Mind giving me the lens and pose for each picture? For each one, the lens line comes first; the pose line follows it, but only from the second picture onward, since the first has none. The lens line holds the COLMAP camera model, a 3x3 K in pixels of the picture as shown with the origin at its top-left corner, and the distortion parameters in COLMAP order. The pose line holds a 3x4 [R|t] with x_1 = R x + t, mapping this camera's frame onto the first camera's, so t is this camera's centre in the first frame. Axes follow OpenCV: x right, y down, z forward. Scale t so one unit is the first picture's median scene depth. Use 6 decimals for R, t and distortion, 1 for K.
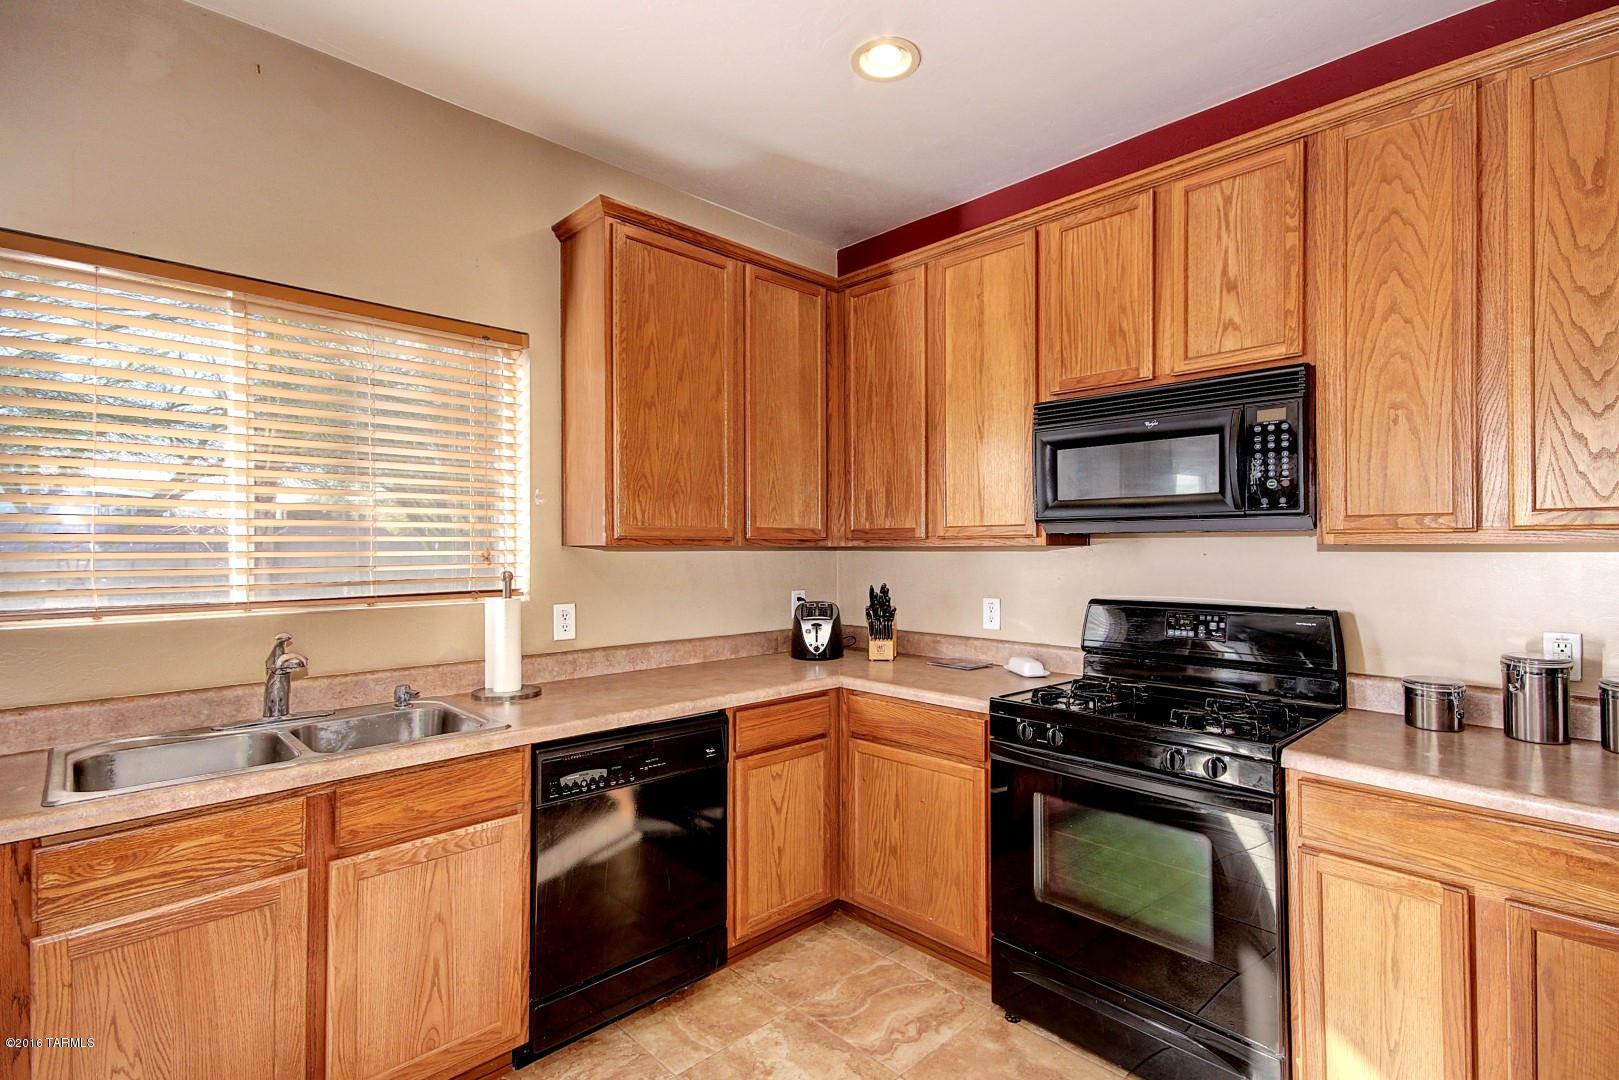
lens RADIAL K [[760.4, 0, 825.5], [0, 760.4, 539.1], [0, 0, 1]] dist [0.011896, -0.008278]
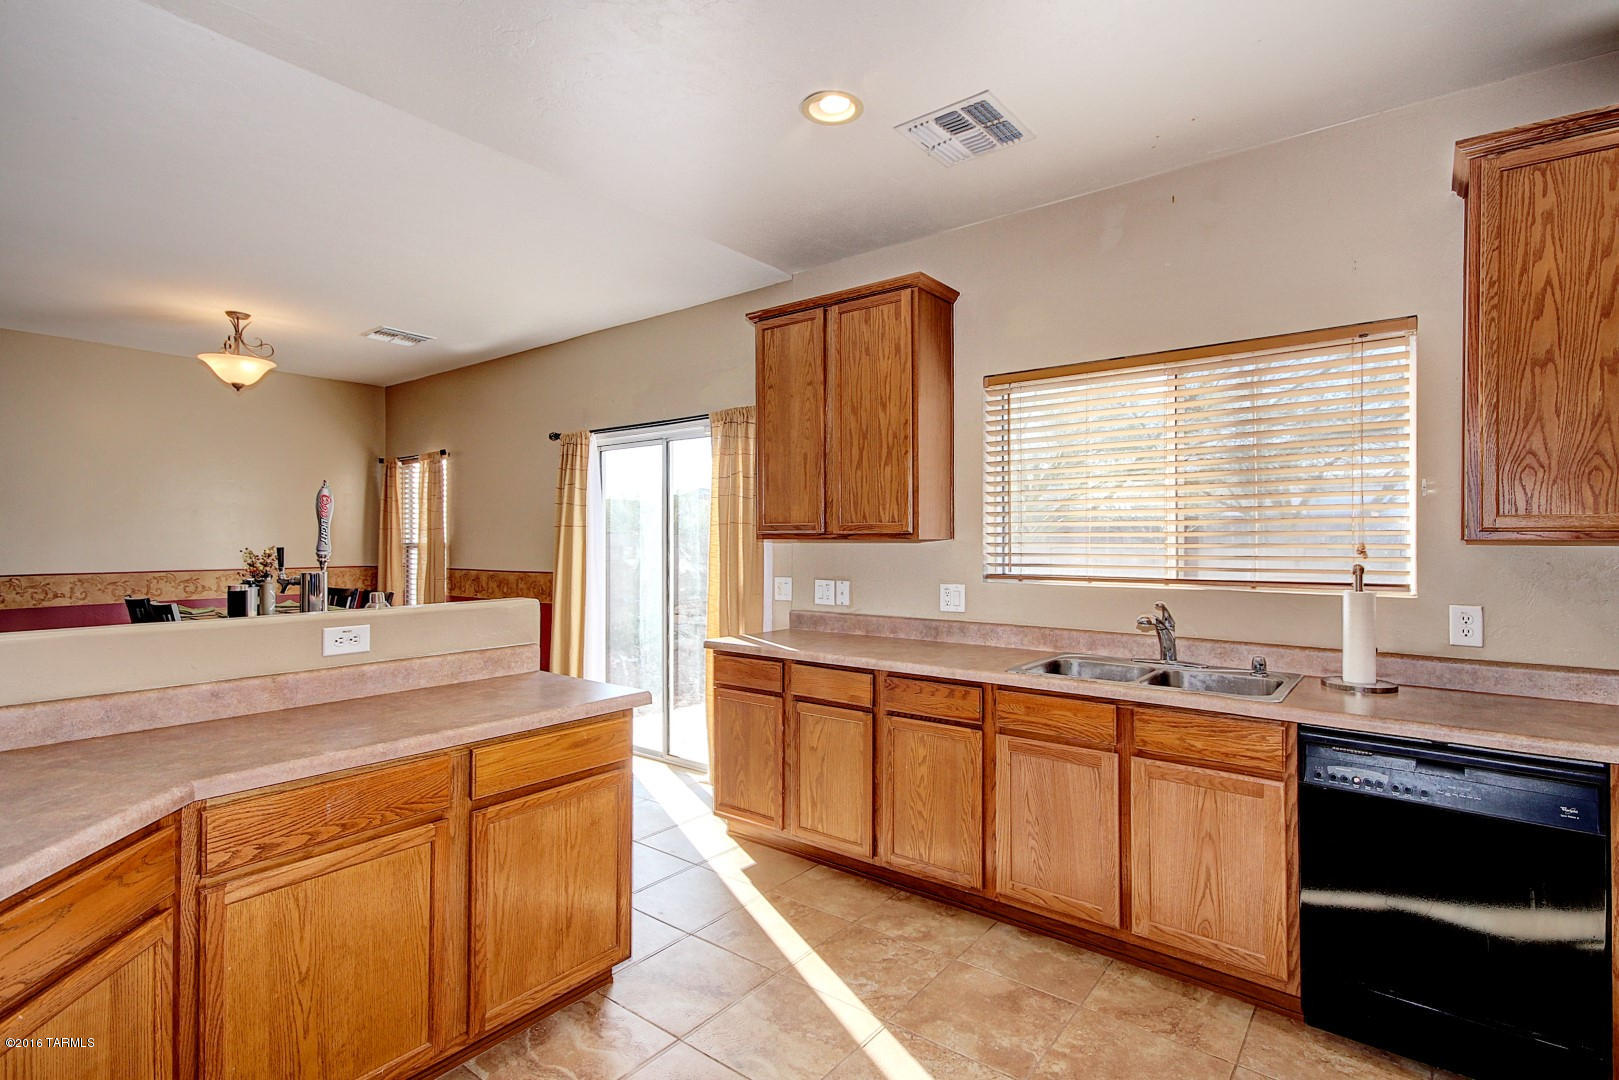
lens RADIAL K [[760.4, 0, 847.4], [0, 760.4, 540.1], [0, 0, 1]] dist [0.011896, -0.008278]
pose [[0.150391, 0.003430, -0.988621, 0.511081], [0.007081, 0.999965, 0.004546, 0.000381], [0.988601, -0.007684, 0.150361, 0.181706]]
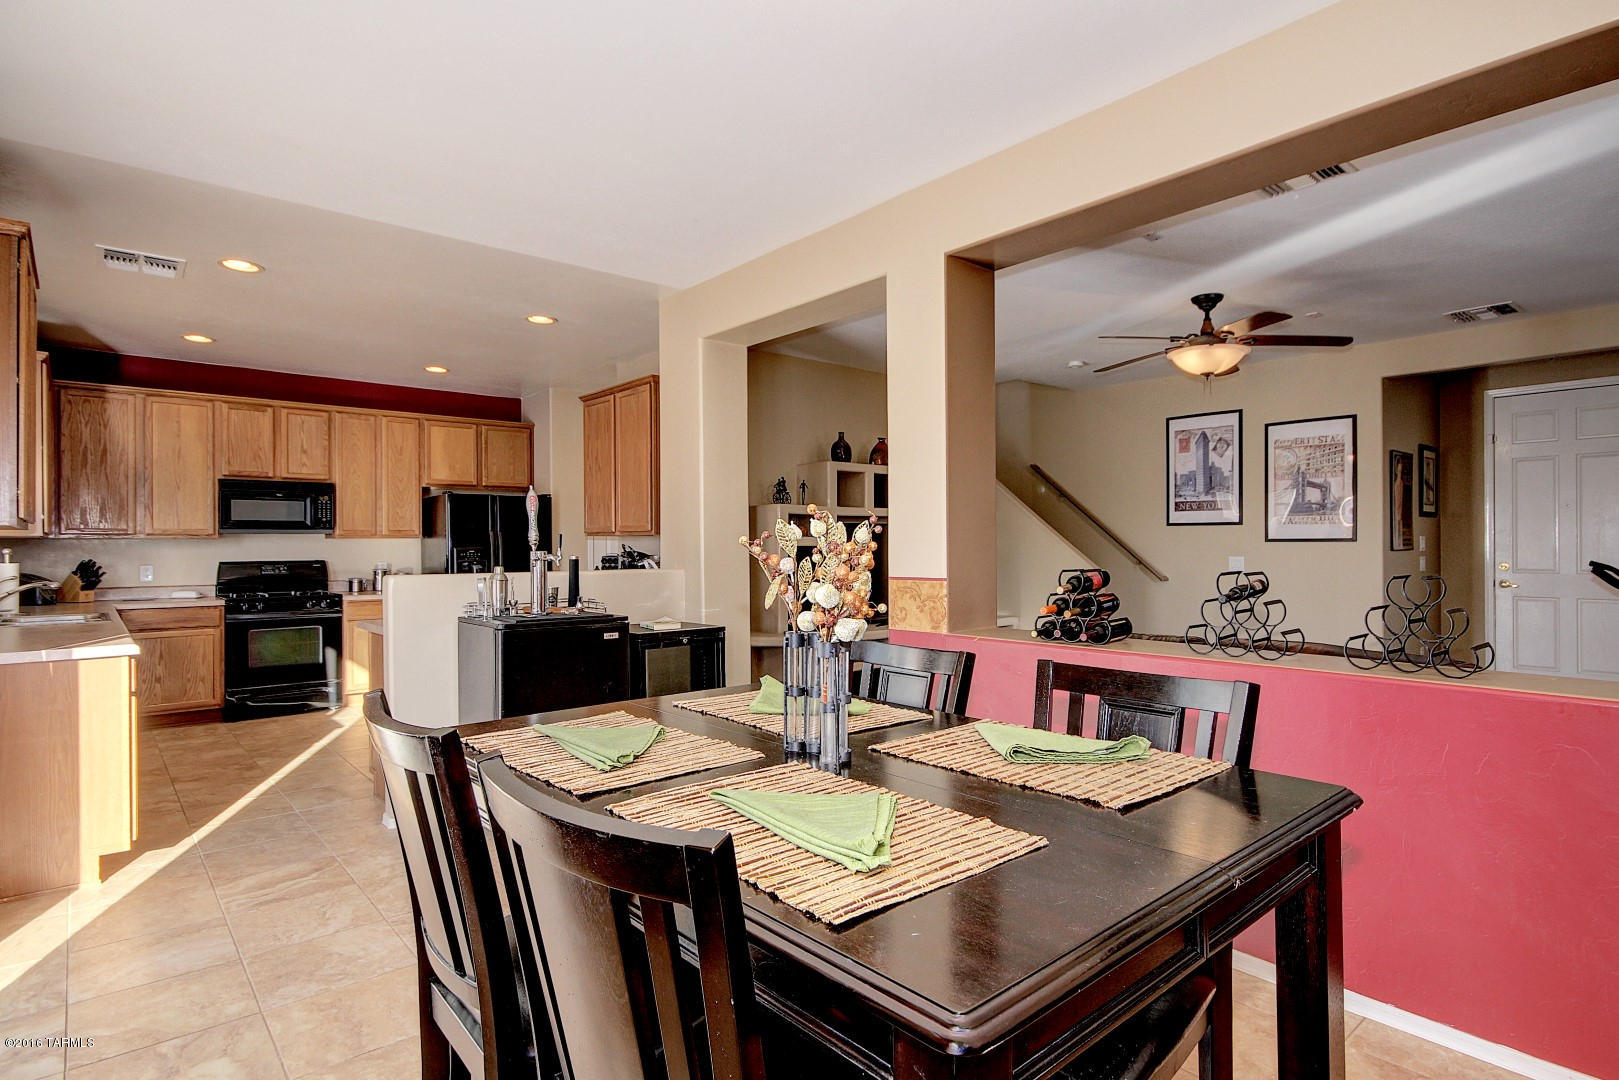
lens RADIAL K [[835.8, 0, 823.8], [0, 835.8, 541.8], [0, 0, 1]] dist [0.008792, 0.003204]
pose [[0.054697, 0.007247, 0.998477, -2.475966], [0.000681, 0.999973, -0.007295, 0.043388], [-0.998503, 0.001079, 0.054691, -1.135699]]
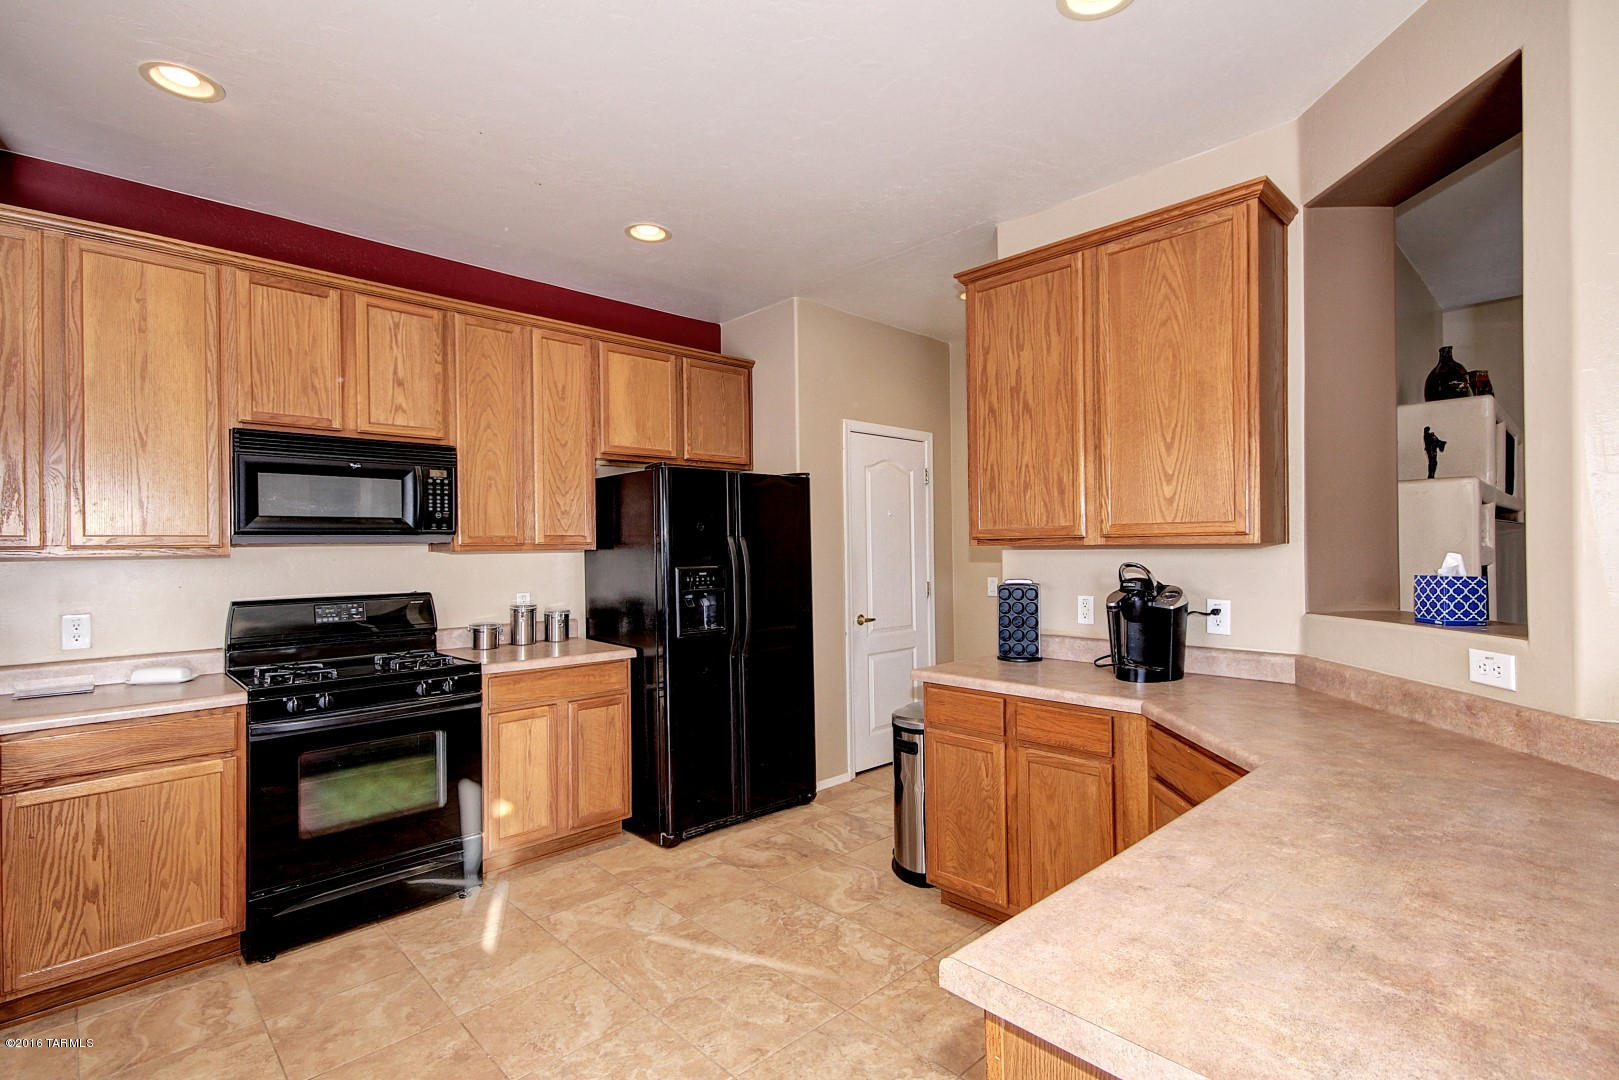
lens RADIAL K [[760.4, 0, 808.1], [0, 760.4, 544.9], [0, 0, 1]] dist [0.011896, -0.008278]
pose [[0.009966, 0.006193, 0.999931, -0.925095], [0.002473, 0.999978, -0.006218, 0.003876], [-0.999947, 0.002535, 0.009950, 0.159418]]
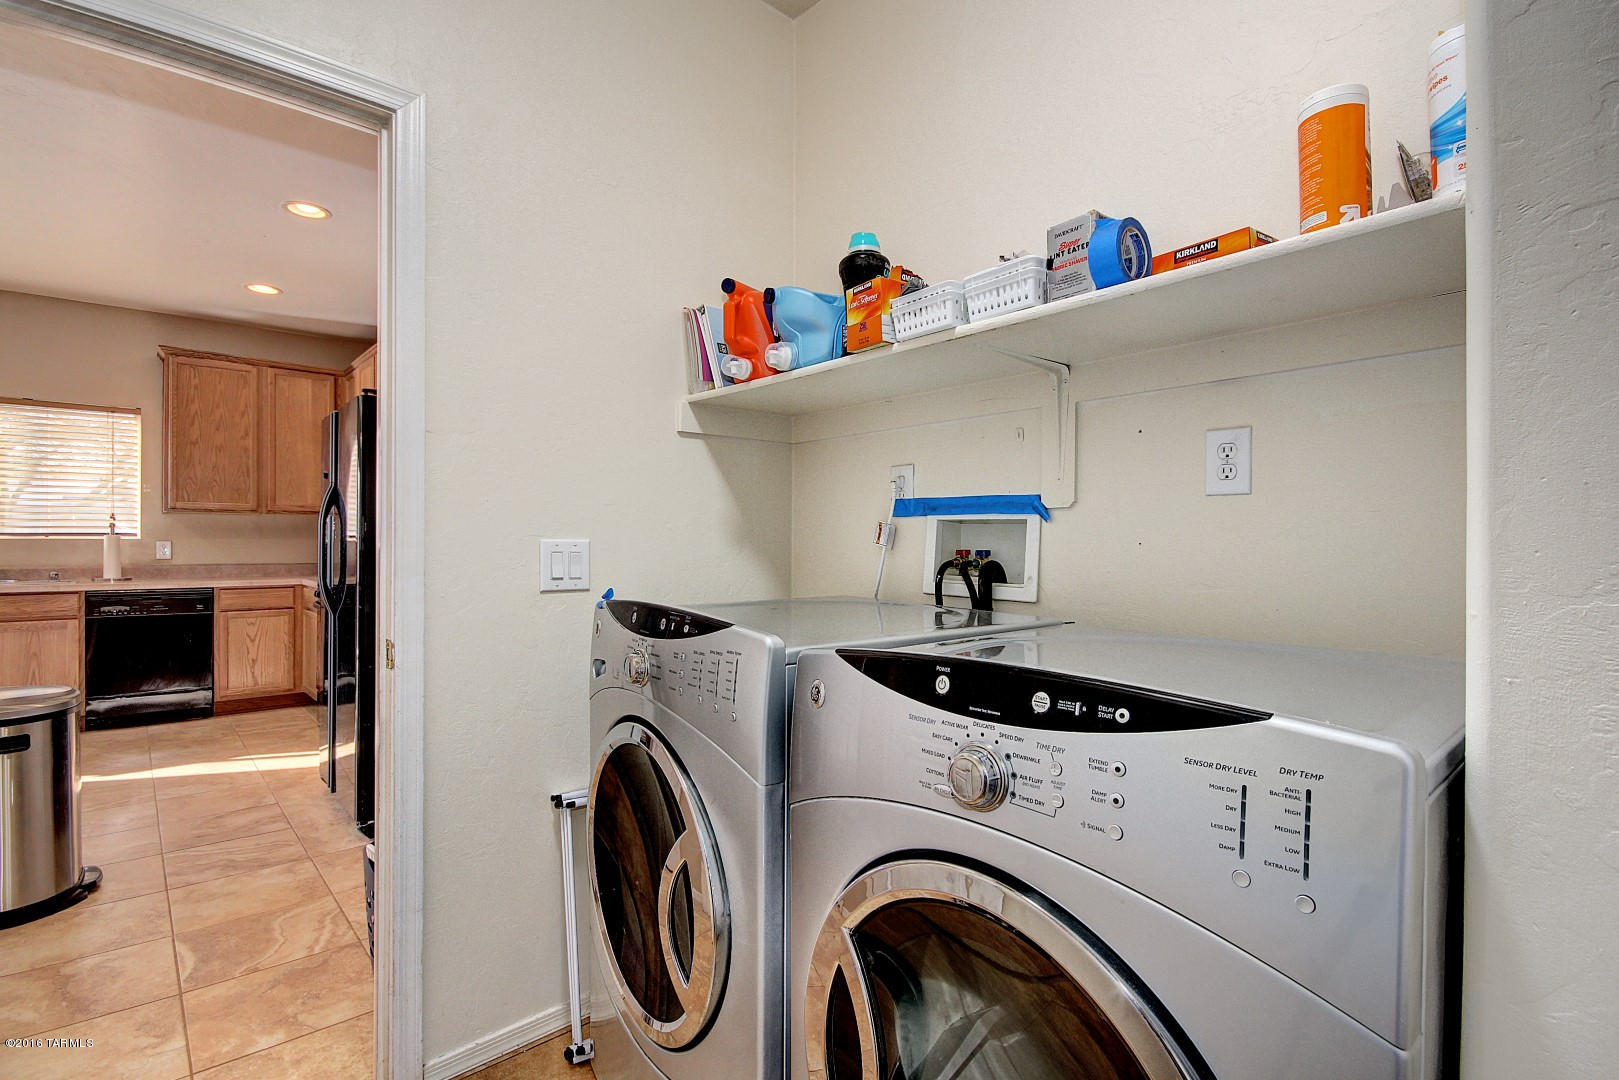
lens RADIAL K [[760.4, 0, 816.7], [0, 760.4, 545.3], [0, 0, 1]] dist [0.011896, -0.008278]
pose [[0.999327, -0.002244, -0.036605, 1.718438], [0.002397, 0.999989, 0.004134, 0.105051], [0.036595, -0.004219, 0.999321, -1.121115]]
